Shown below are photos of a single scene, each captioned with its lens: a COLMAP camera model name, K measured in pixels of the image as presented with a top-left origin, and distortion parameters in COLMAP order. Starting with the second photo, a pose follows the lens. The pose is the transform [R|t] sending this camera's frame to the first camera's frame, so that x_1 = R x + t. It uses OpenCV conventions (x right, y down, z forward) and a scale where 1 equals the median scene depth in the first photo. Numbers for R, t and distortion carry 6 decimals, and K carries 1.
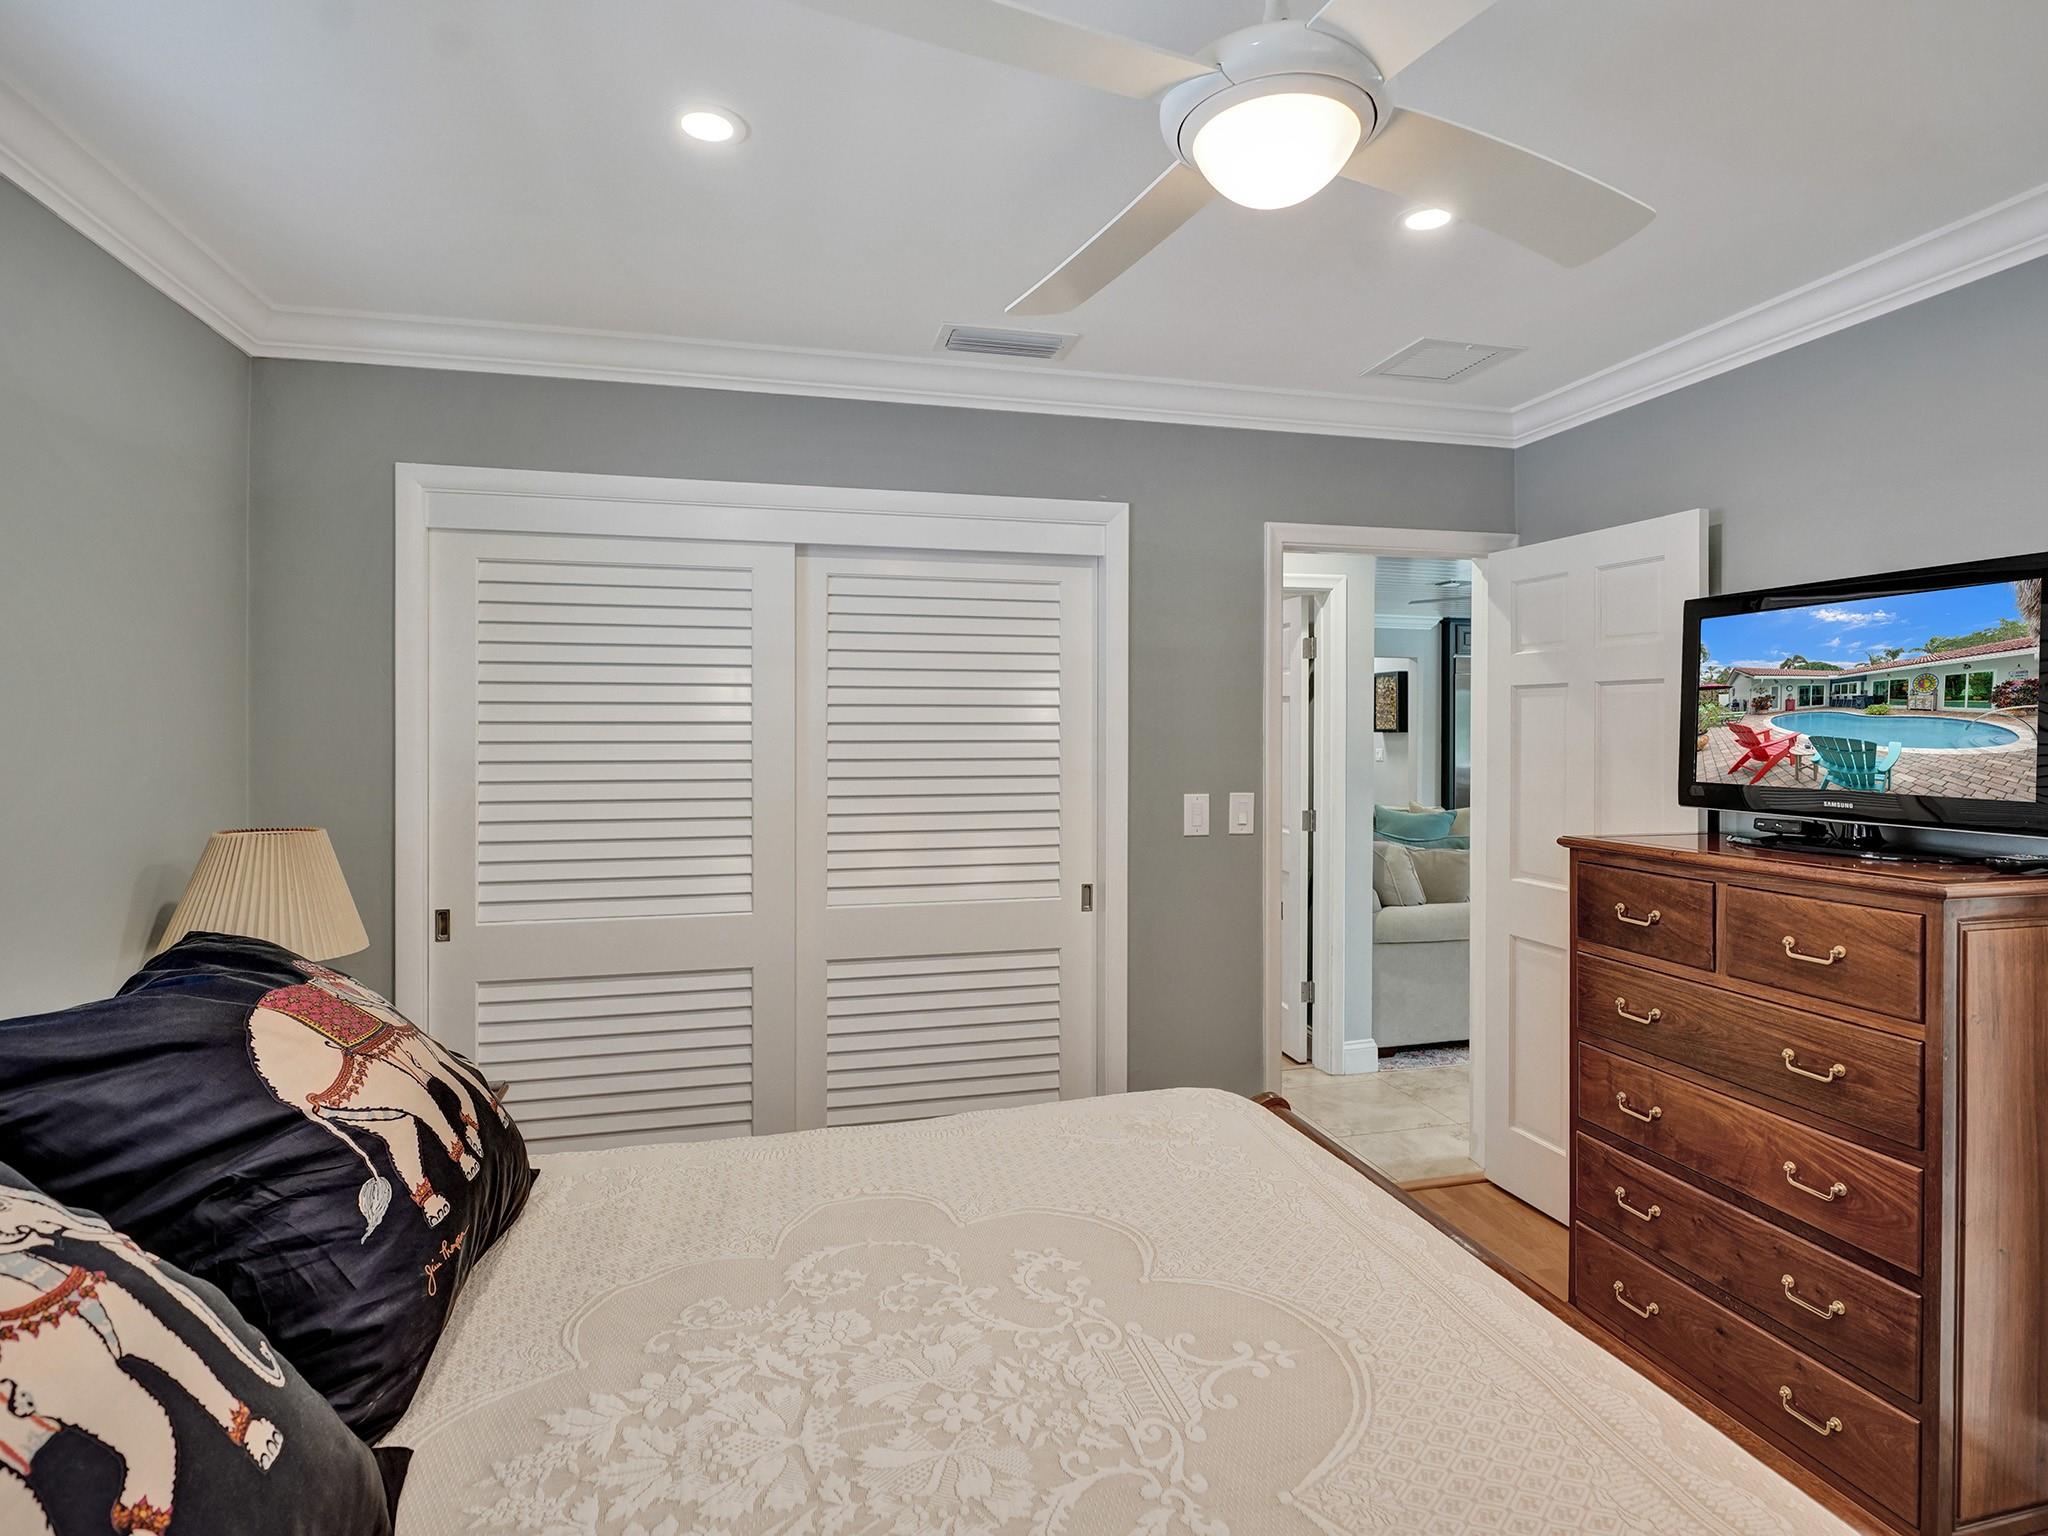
lens RADIAL K [[1041.4, 0, 1024.0], [0, 1041.4, 768.0], [0, 0, 1]] dist [0.001796, -0.019010]
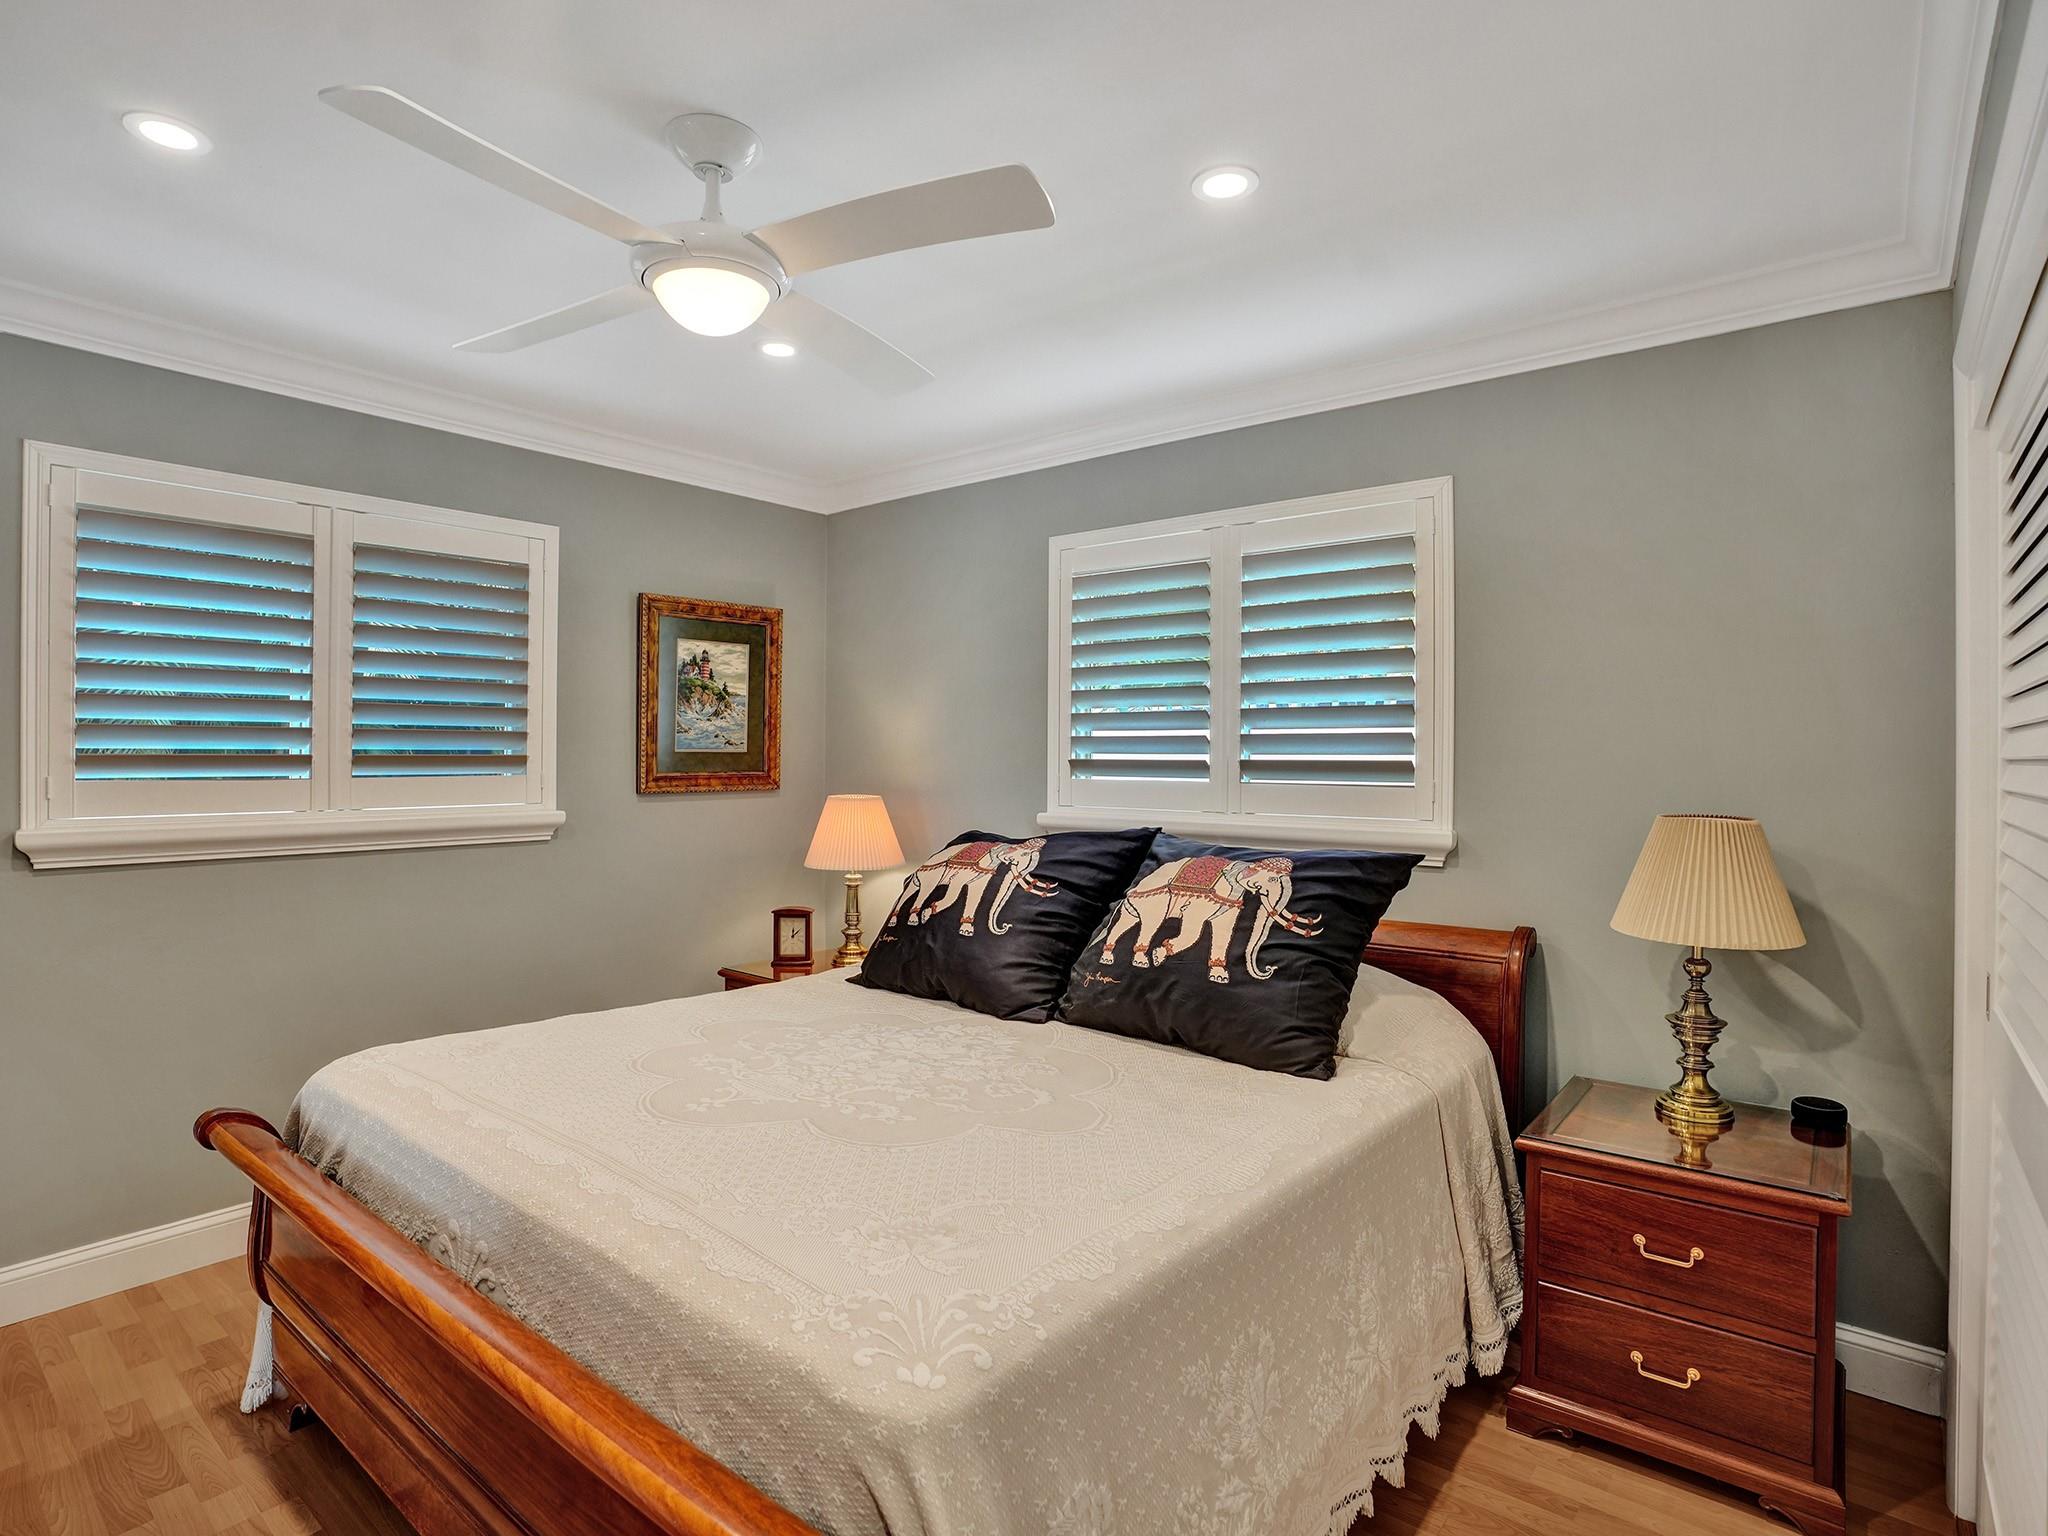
lens RADIAL K [[1055.1, 0, 1005.8], [0, 1055.1, 766.4], [0, 0, 1]] dist [-0.056135, 0.000606]
pose [[-0.810144, -0.001206, -0.586229, 0.770971], [-0.027591, 0.998968, 0.036074, -0.013381], [0.585581, 0.045400, -0.809342, 2.463980]]
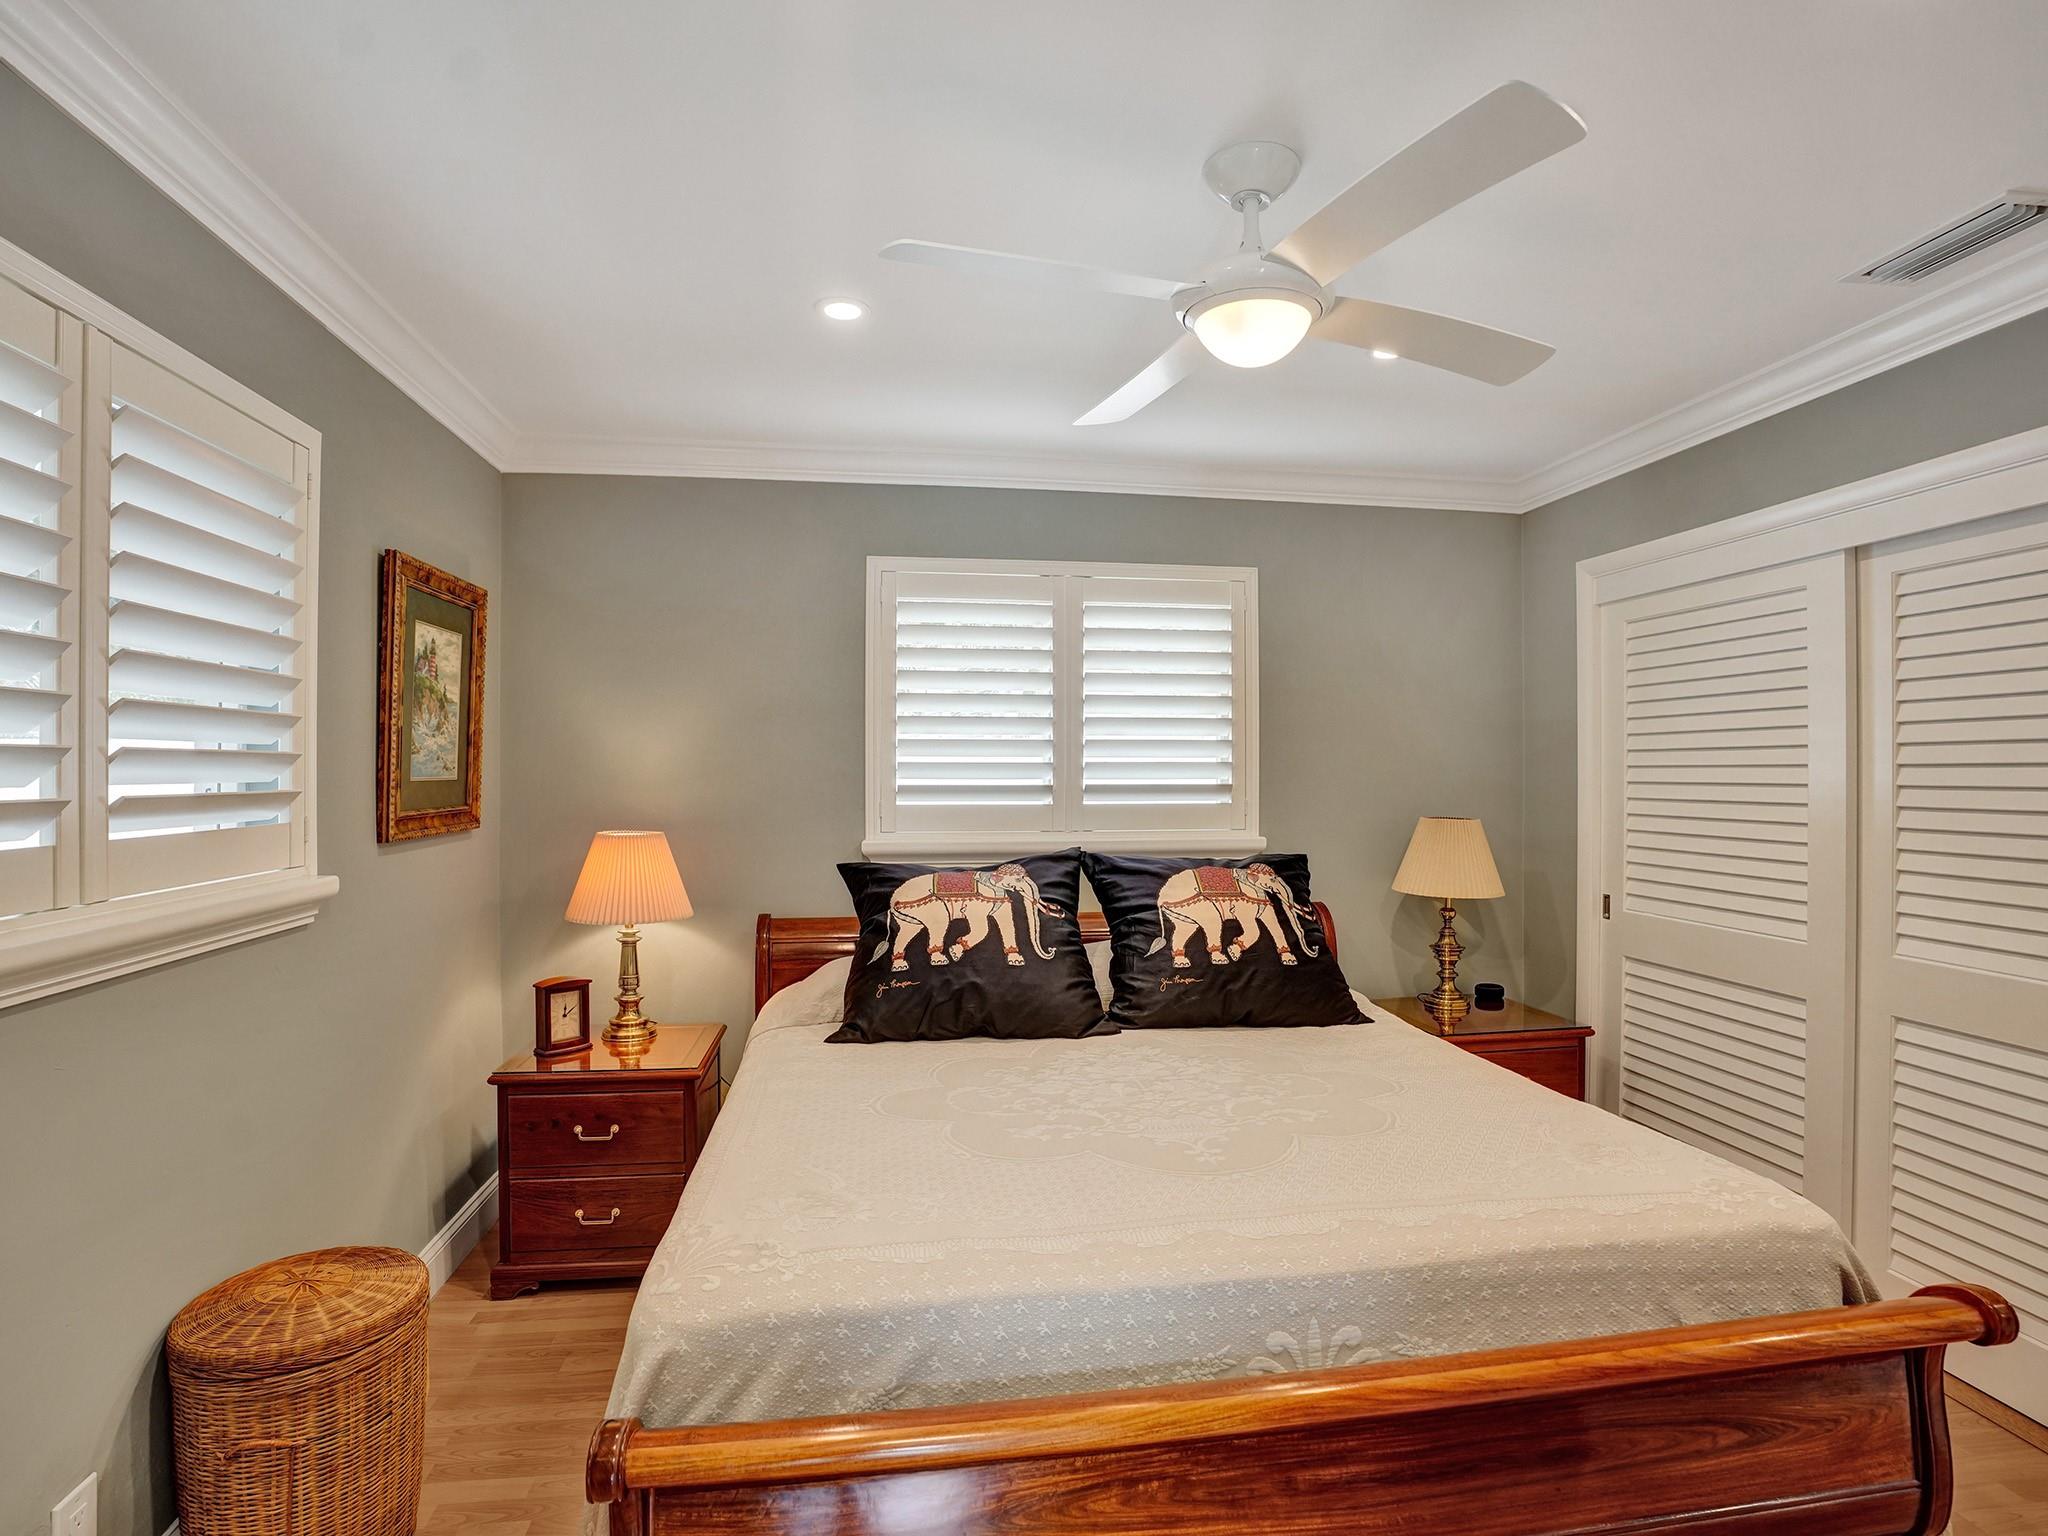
lens RADIAL K [[1055.1, 0, 1005.8], [0, 1055.1, 766.4], [0, 0, 1]] dist [-0.056135, 0.000606]
pose [[-0.109980, -0.006280, -0.993914, 1.746165], [-0.036098, 0.999346, -0.002320, 0.012745], [0.993278, 0.035623, -0.110134, 0.837374]]
